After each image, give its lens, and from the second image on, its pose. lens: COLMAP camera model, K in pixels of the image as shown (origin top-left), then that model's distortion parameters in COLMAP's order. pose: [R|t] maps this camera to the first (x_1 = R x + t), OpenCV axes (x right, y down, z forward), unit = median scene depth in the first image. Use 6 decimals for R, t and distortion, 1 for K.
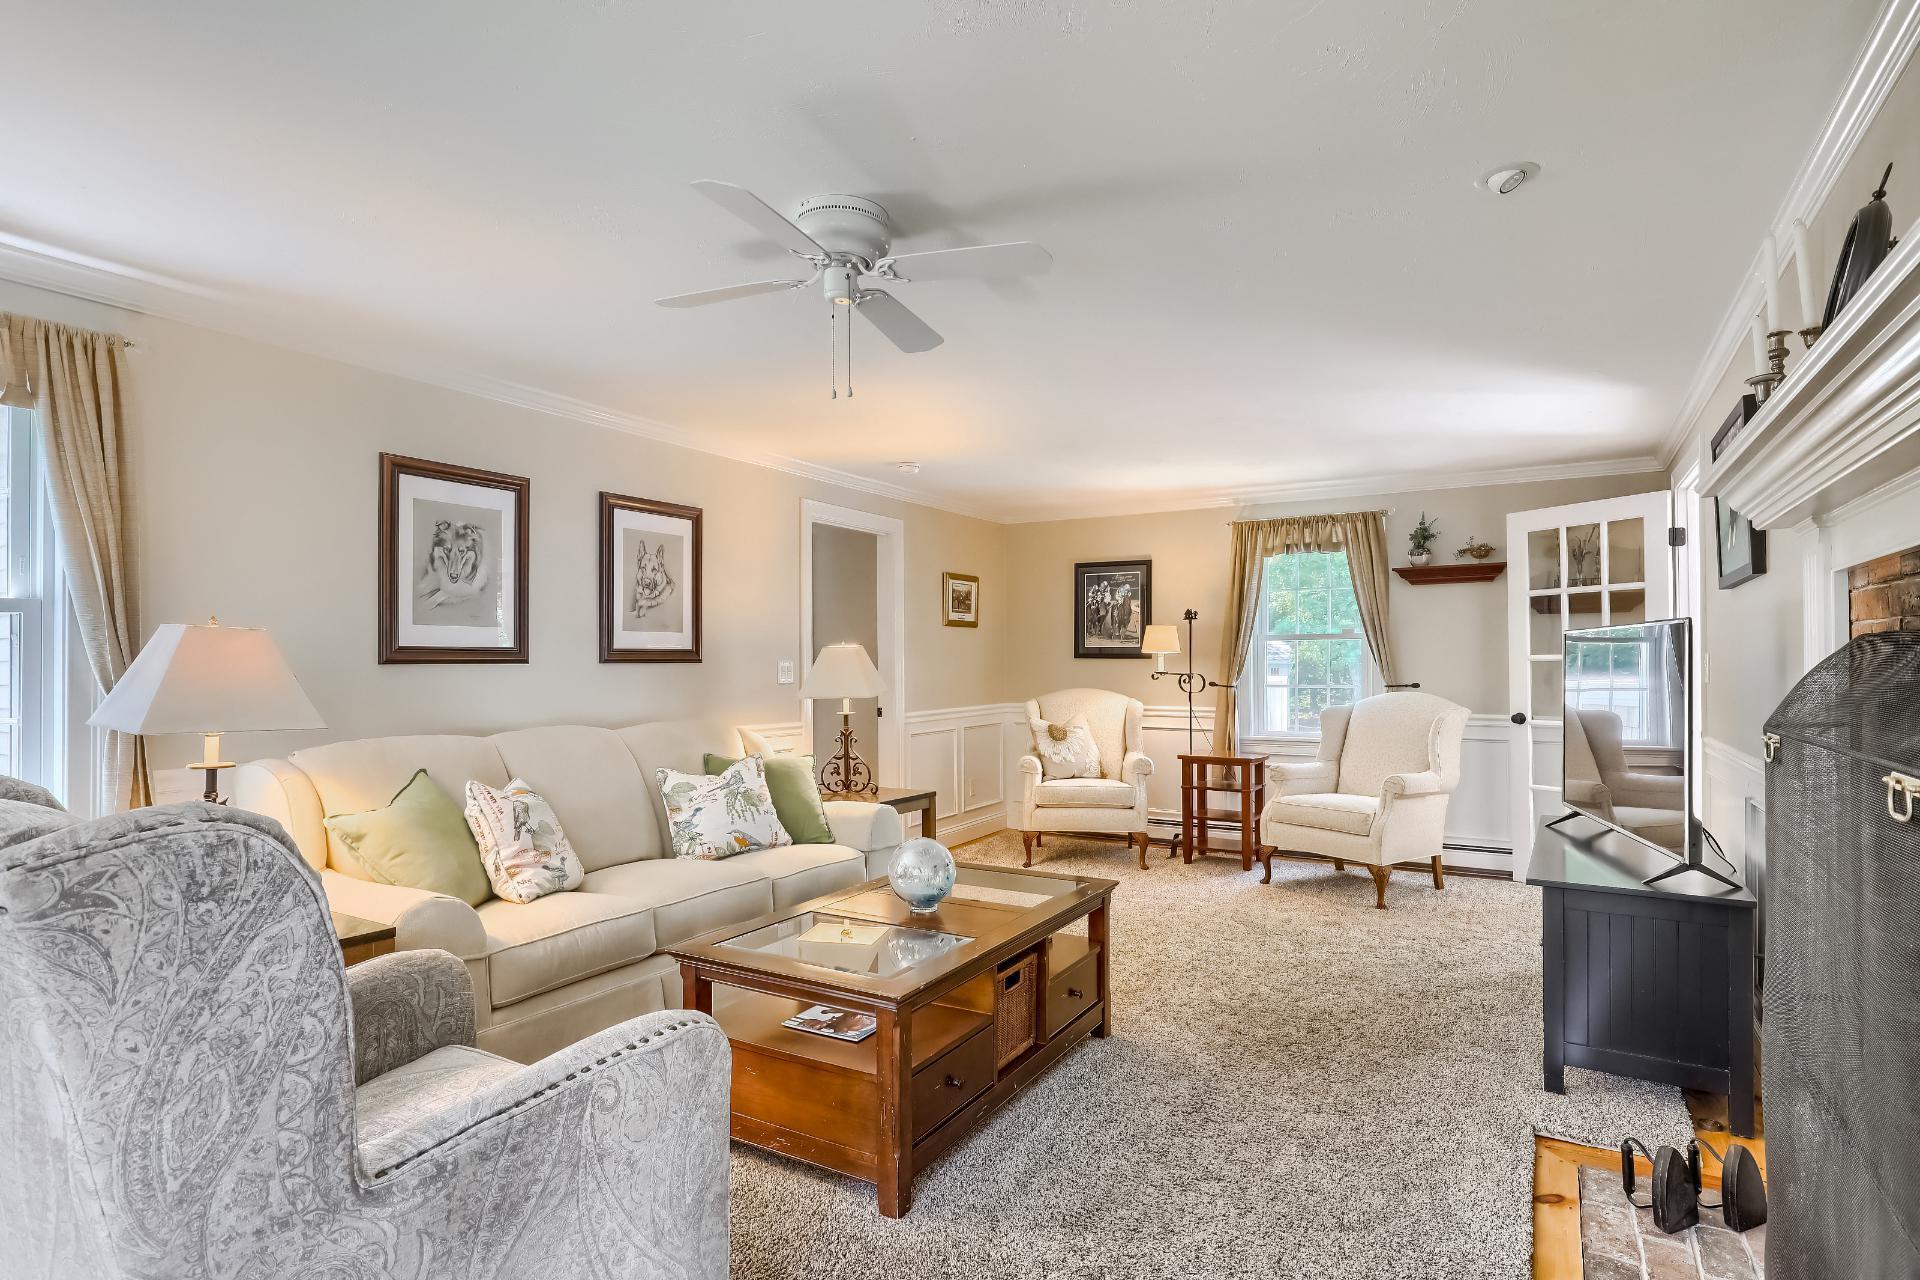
lens RADIAL K [[937.4, 0, 926.3], [0, 937.4, 652.7], [0, 0, 1]] dist [-0.001932, 0.000556]
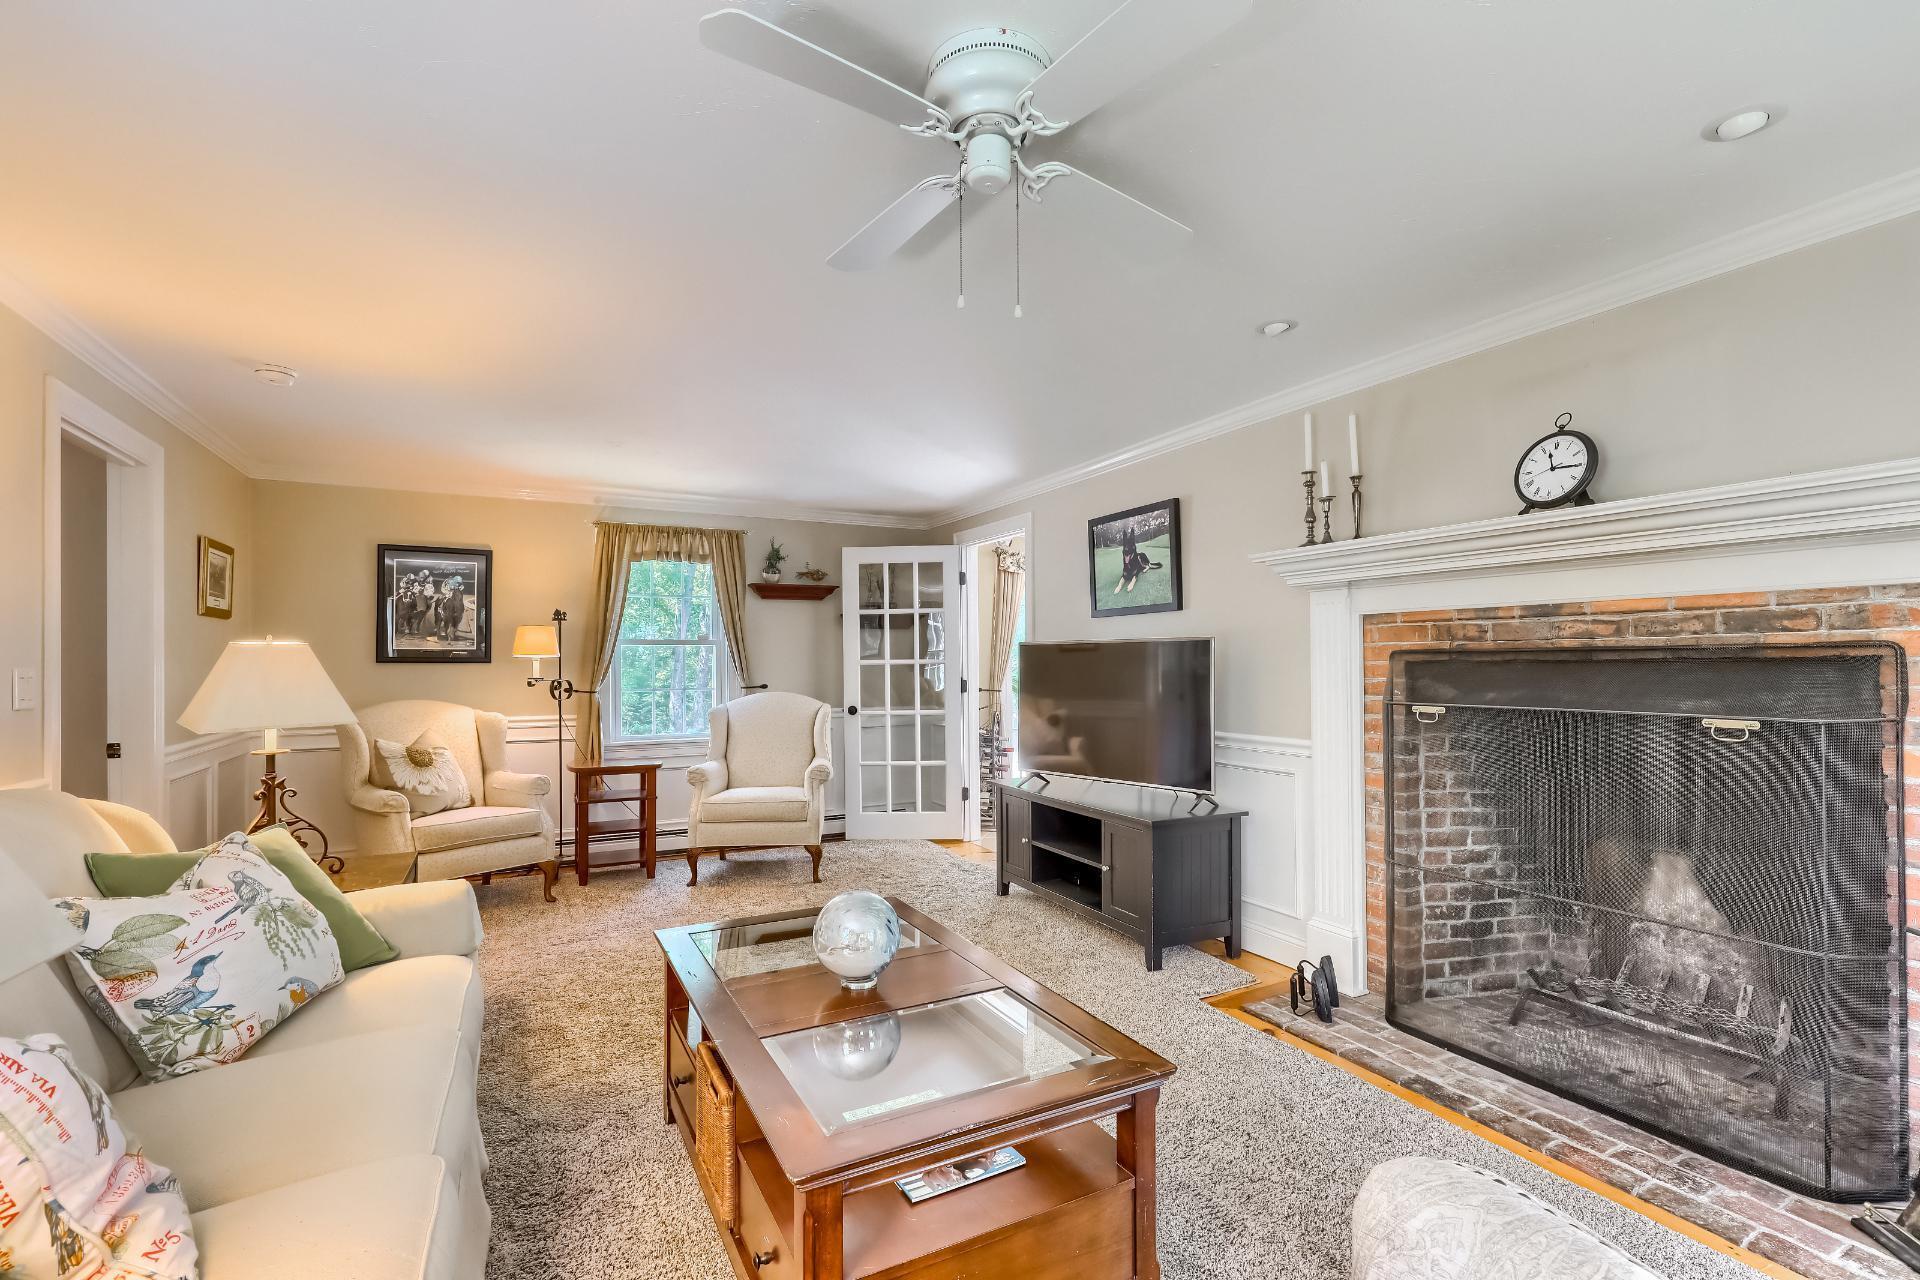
lens RADIAL K [[859.9, 0, 960.2], [0, 859.9, 654.5], [0, 0, 1]] dist [-0.002973, -0.000183]
pose [[0.526932, 0.008137, 0.849869, -0.247906], [-0.005490, 0.999966, -0.006170, 0.000852], [-0.849890, -0.001415, 0.526958, 0.237733]]
